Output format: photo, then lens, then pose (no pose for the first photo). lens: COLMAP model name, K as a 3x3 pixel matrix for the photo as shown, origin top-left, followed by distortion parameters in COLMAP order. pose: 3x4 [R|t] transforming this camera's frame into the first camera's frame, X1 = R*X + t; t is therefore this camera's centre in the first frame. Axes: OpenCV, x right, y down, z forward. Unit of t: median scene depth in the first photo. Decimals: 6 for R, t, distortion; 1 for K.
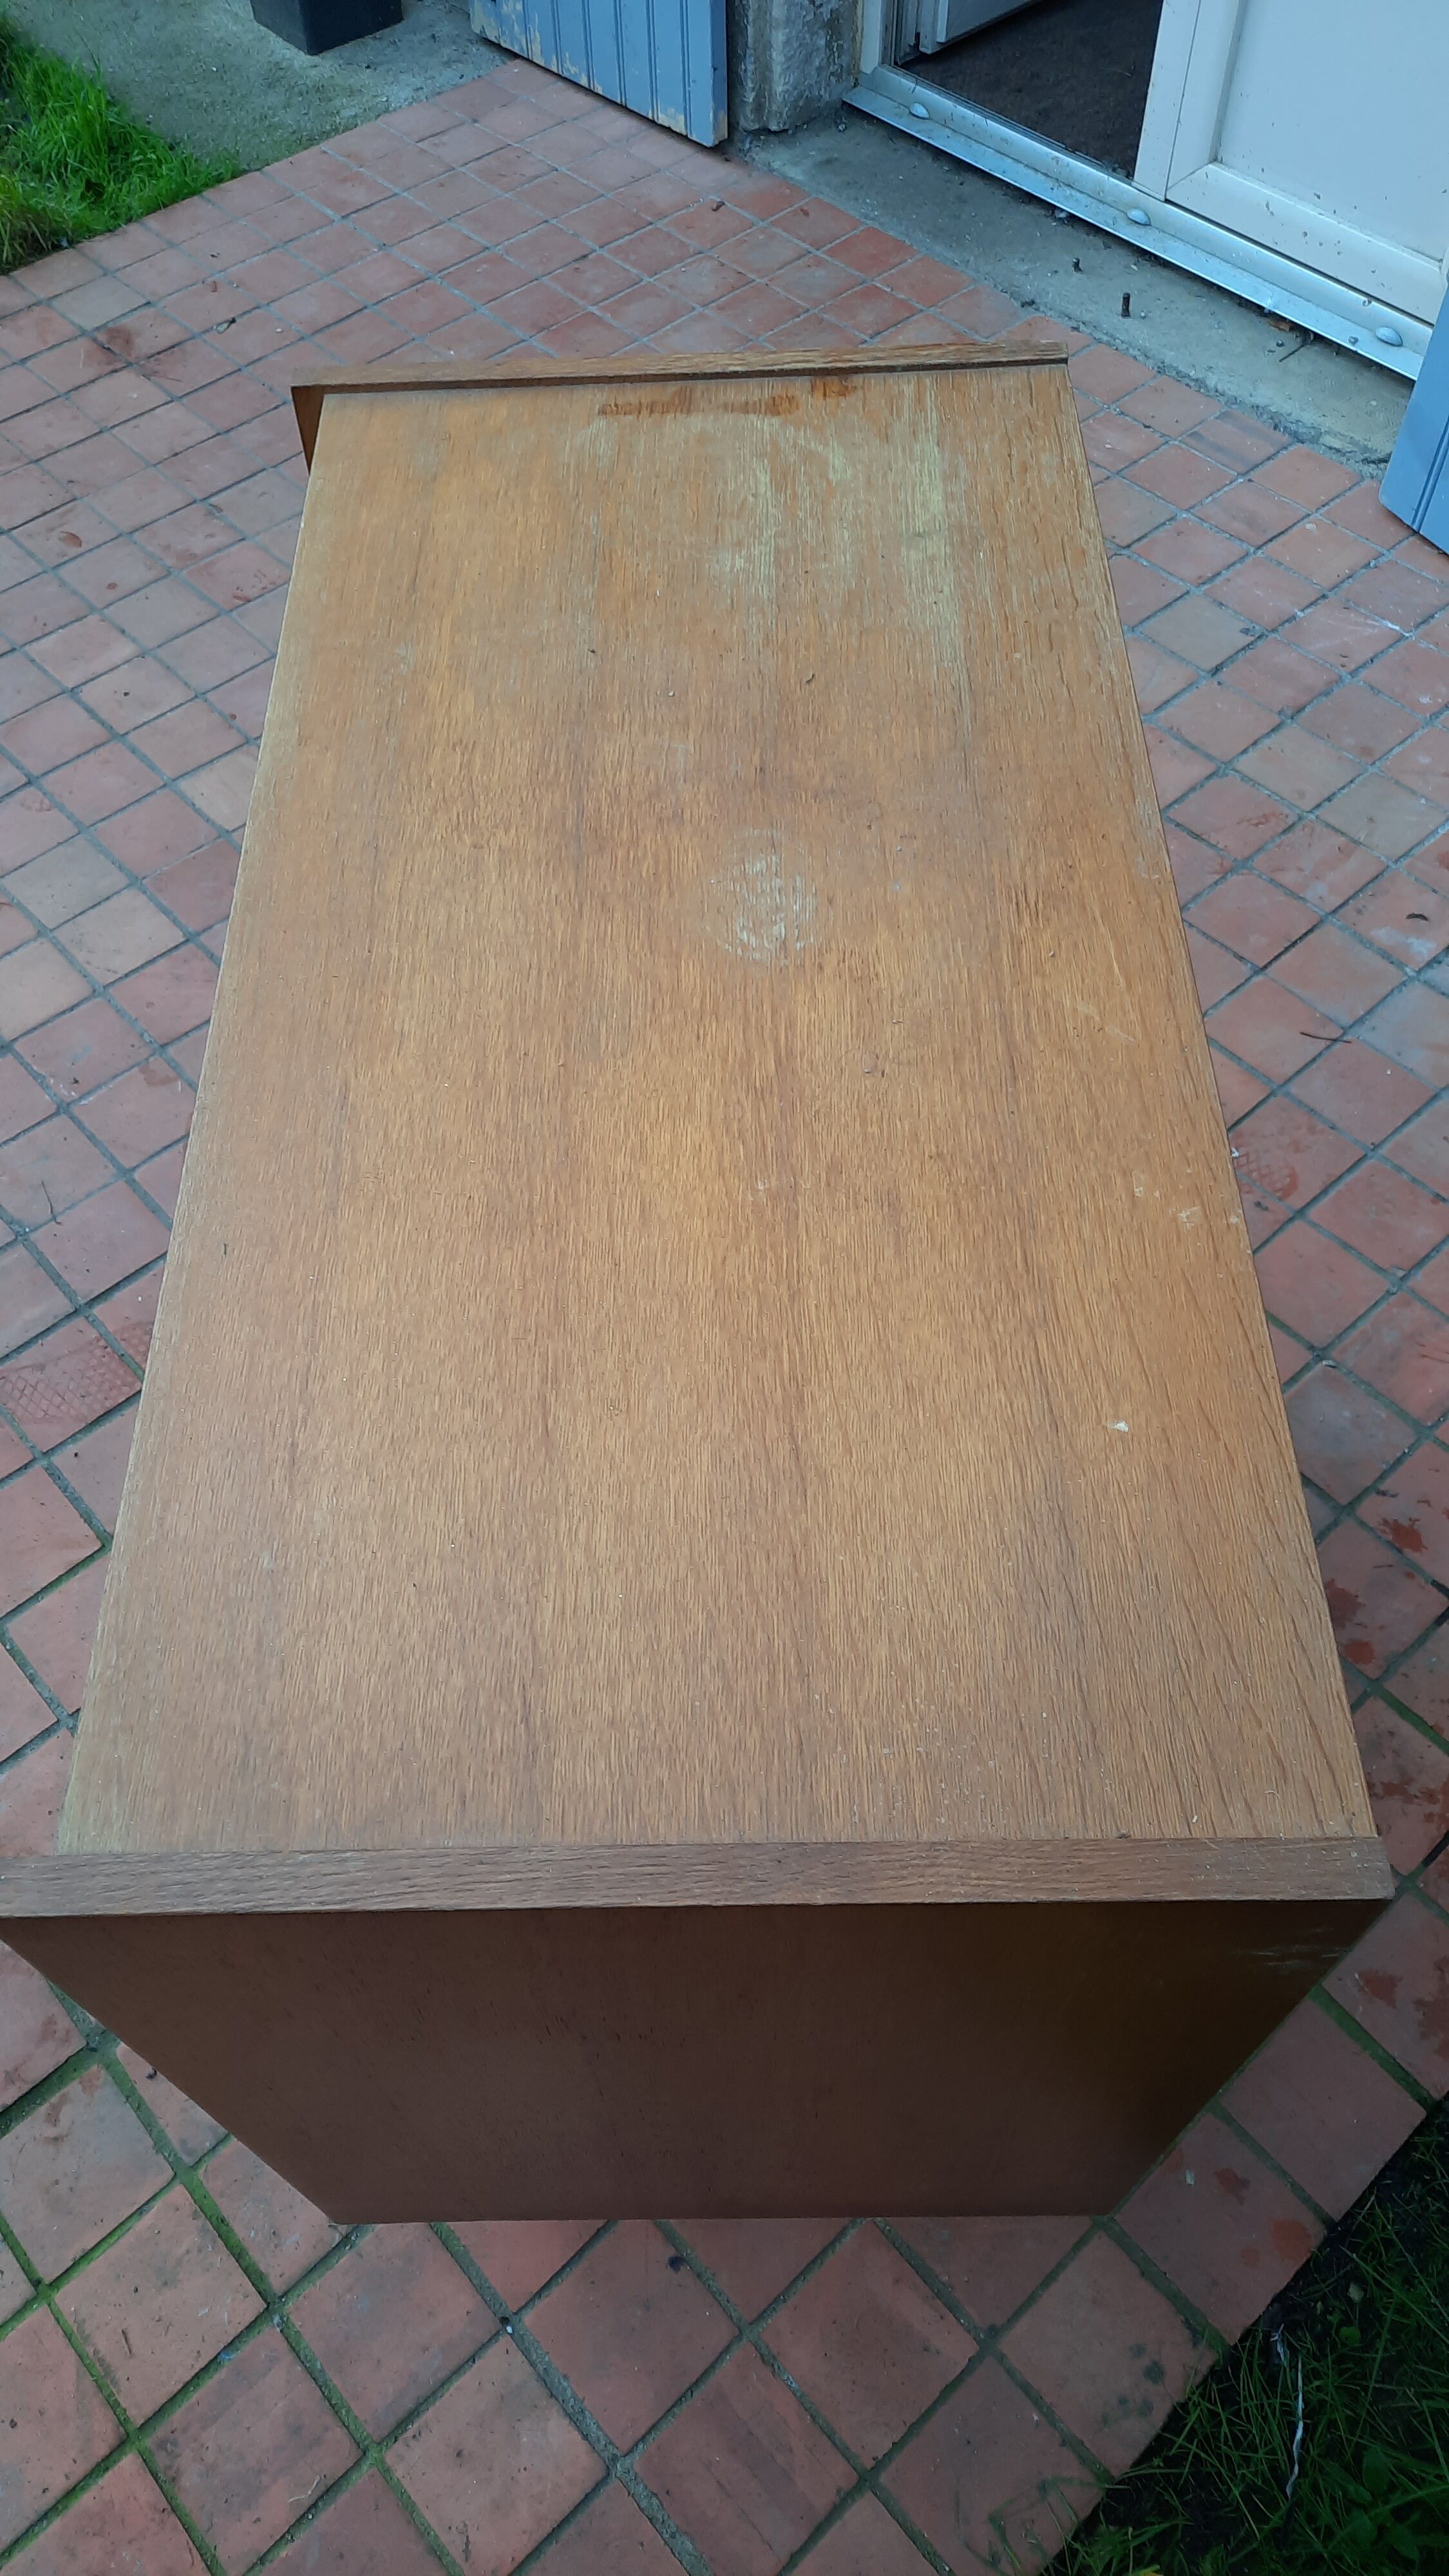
lens RADIAL K [[1886.5, 0, 724.5], [0, 1886.5, 1288.0], [0, 0, 1]] dist [0.039062, -0.044194]
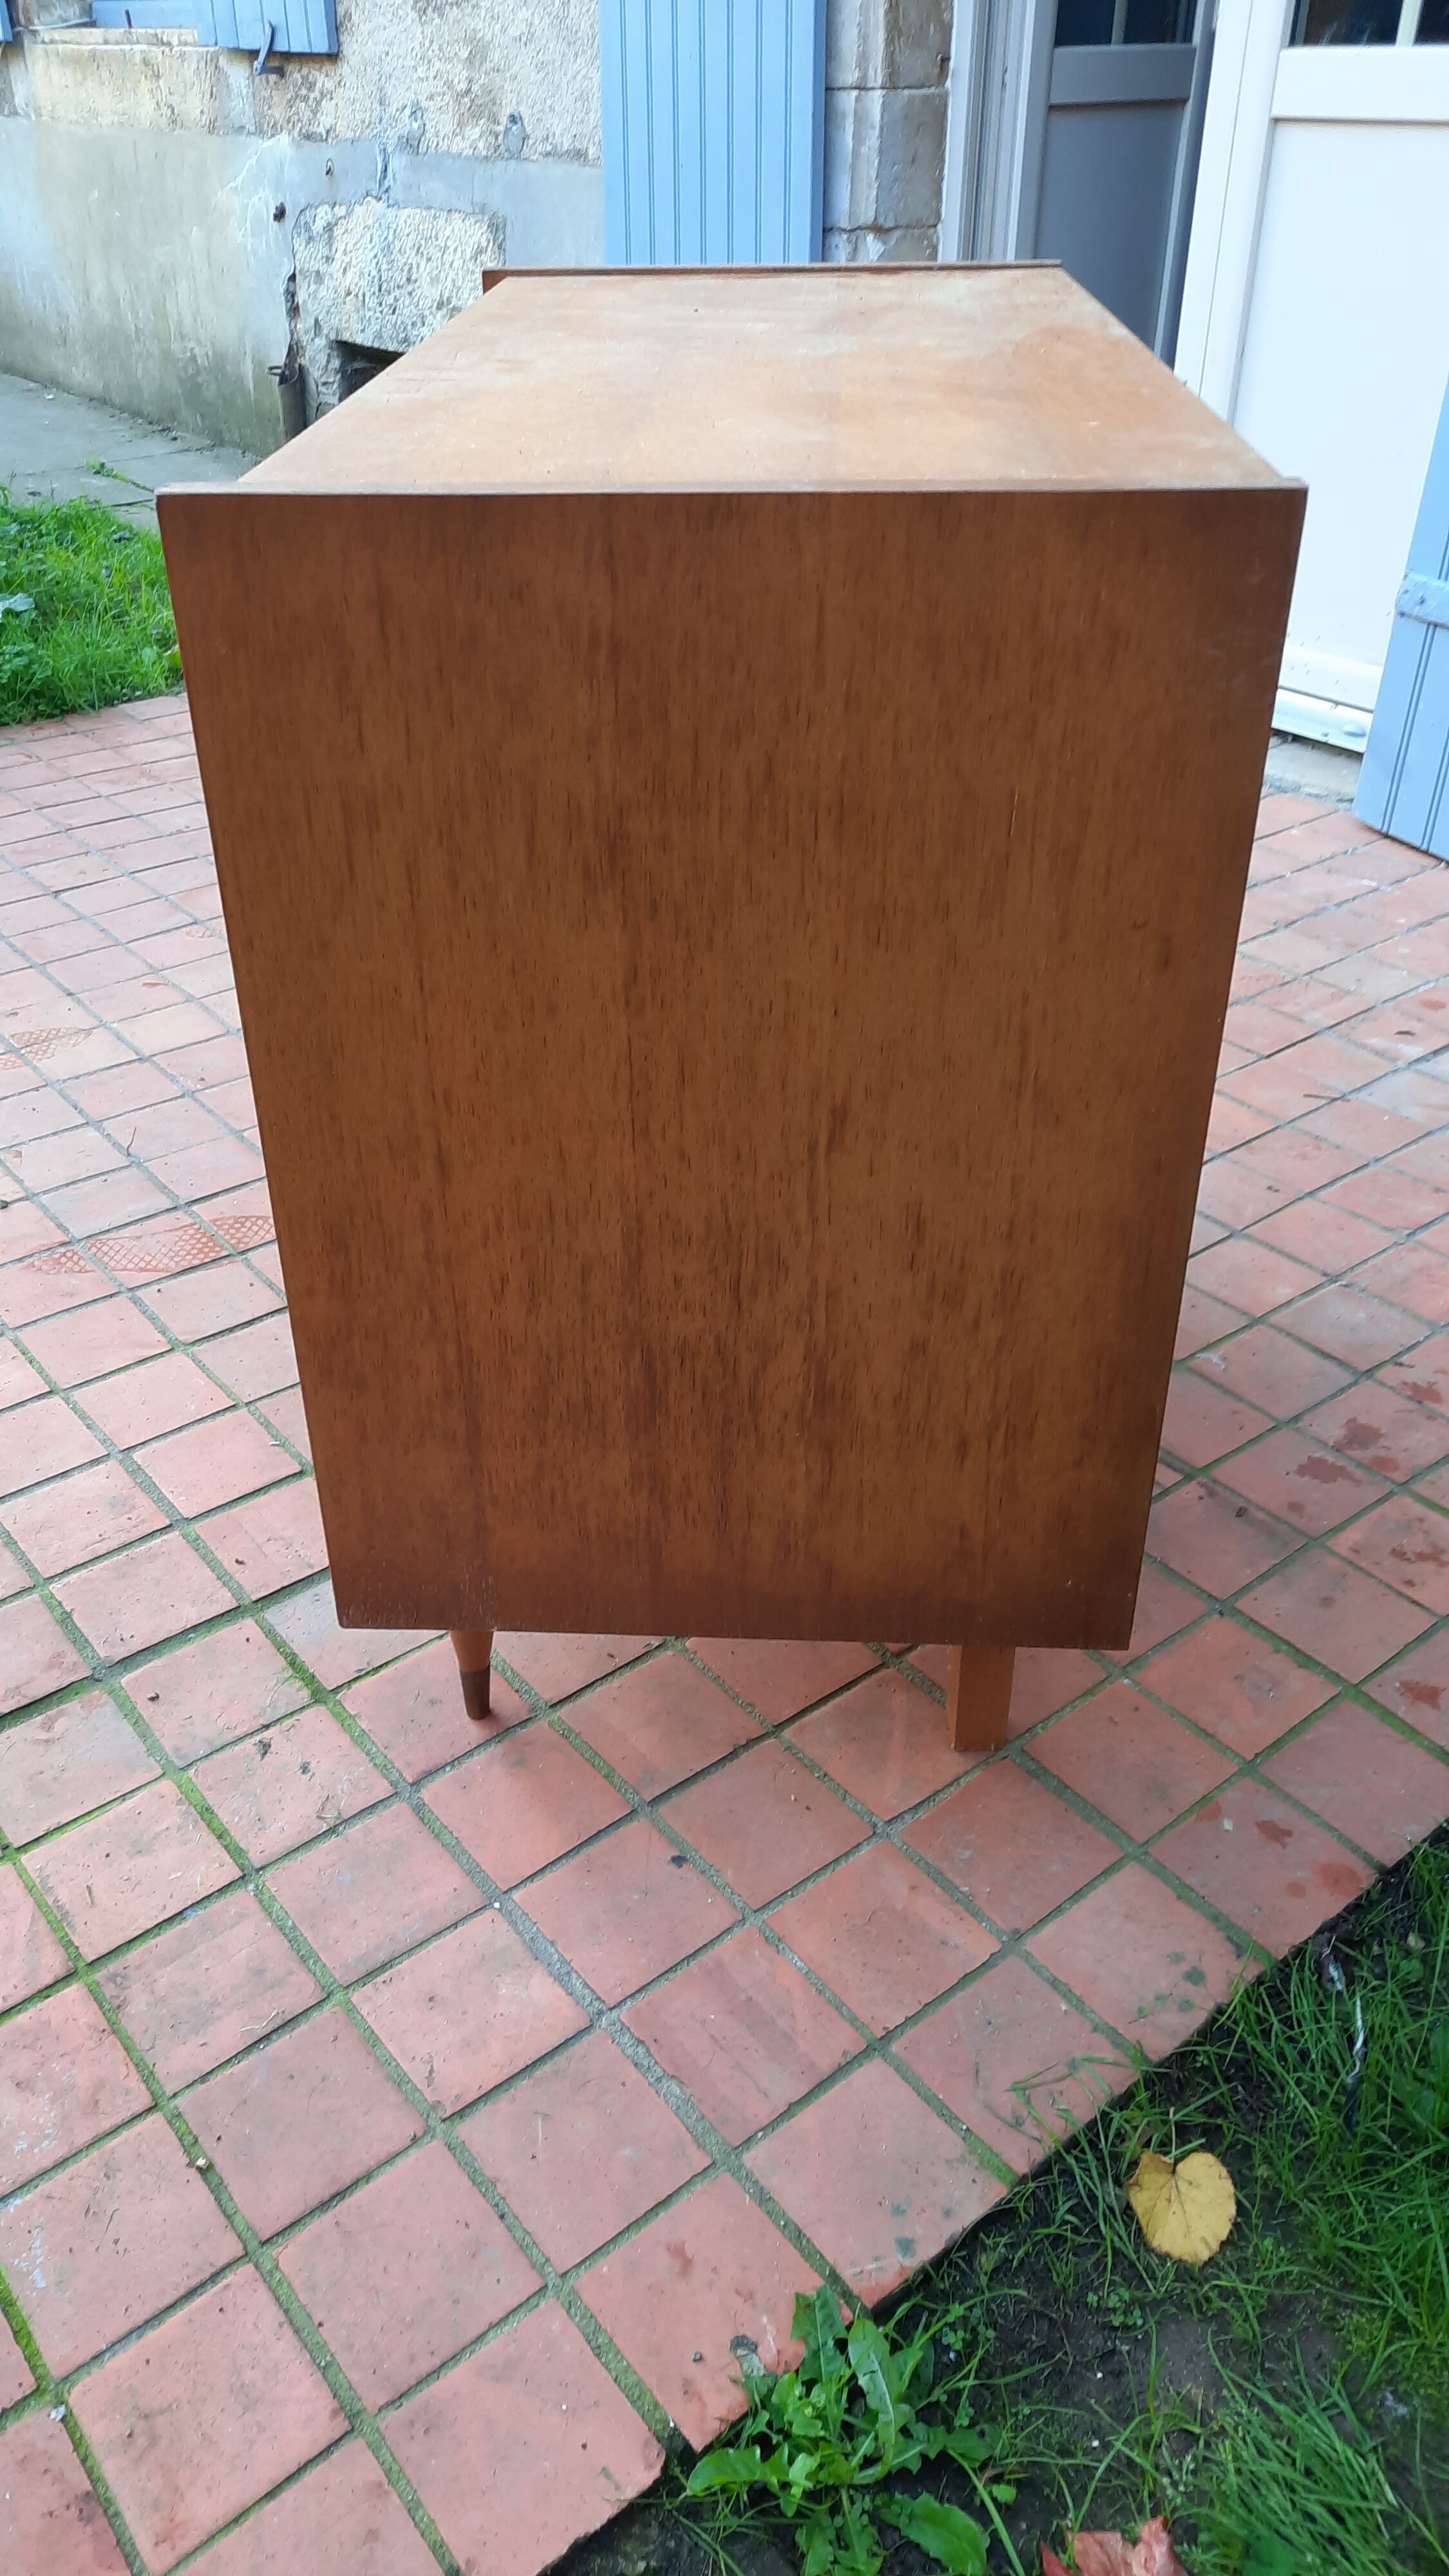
lens RADIAL K [[1886.5, 0, 724.5], [0, 1886.5, 1288.0], [0, 0, 1]] dist [0.039062, -0.044194]
pose [[0.998383, 0.042132, -0.038172, 0.021241], [-0.053543, 0.922540, -0.382170, 0.622009], [0.019113, 0.383596, 0.923303, 0.027339]]
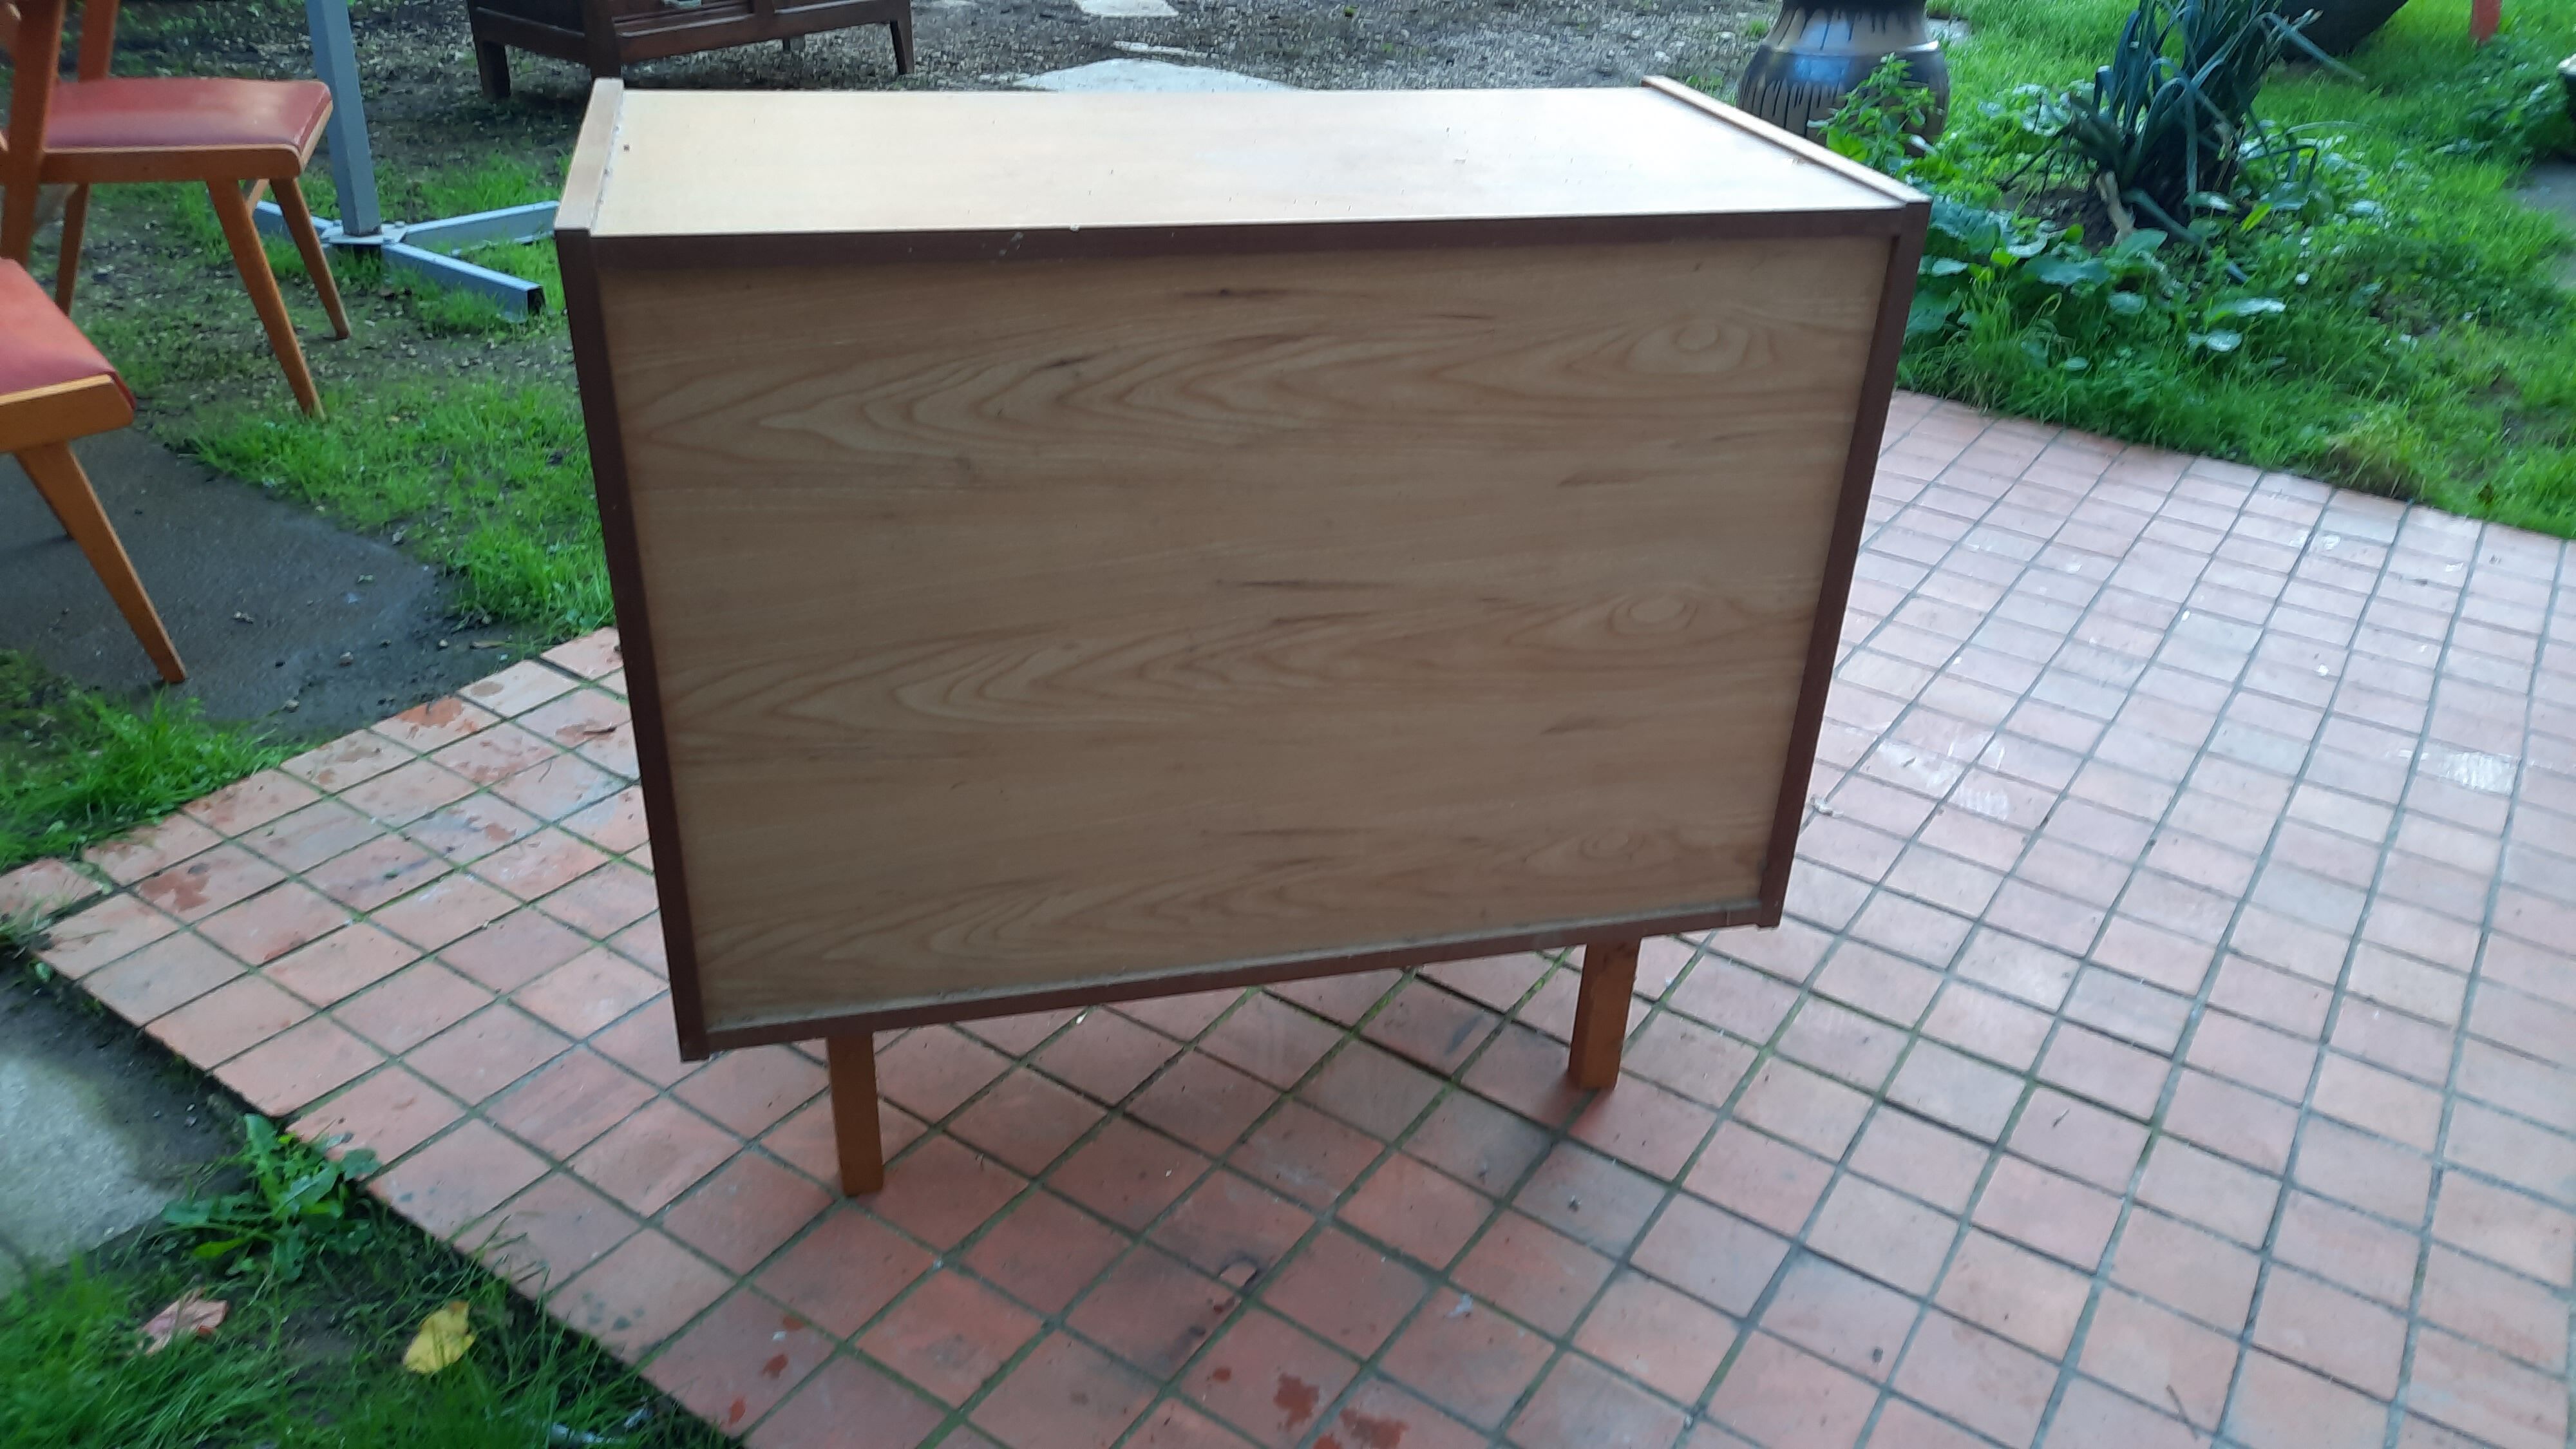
lens RADIAL K [[1886.5, 0, 1288.0], [0, 1886.5, 724.5], [0, 0, 1]] dist [0.039062, -0.044194]
pose [[0.245059, 0.489270, -0.836995, 1.121018], [-0.829748, 0.552381, 0.079960, -0.069308], [0.501462, 0.674900, 0.541336, 0.319948]]
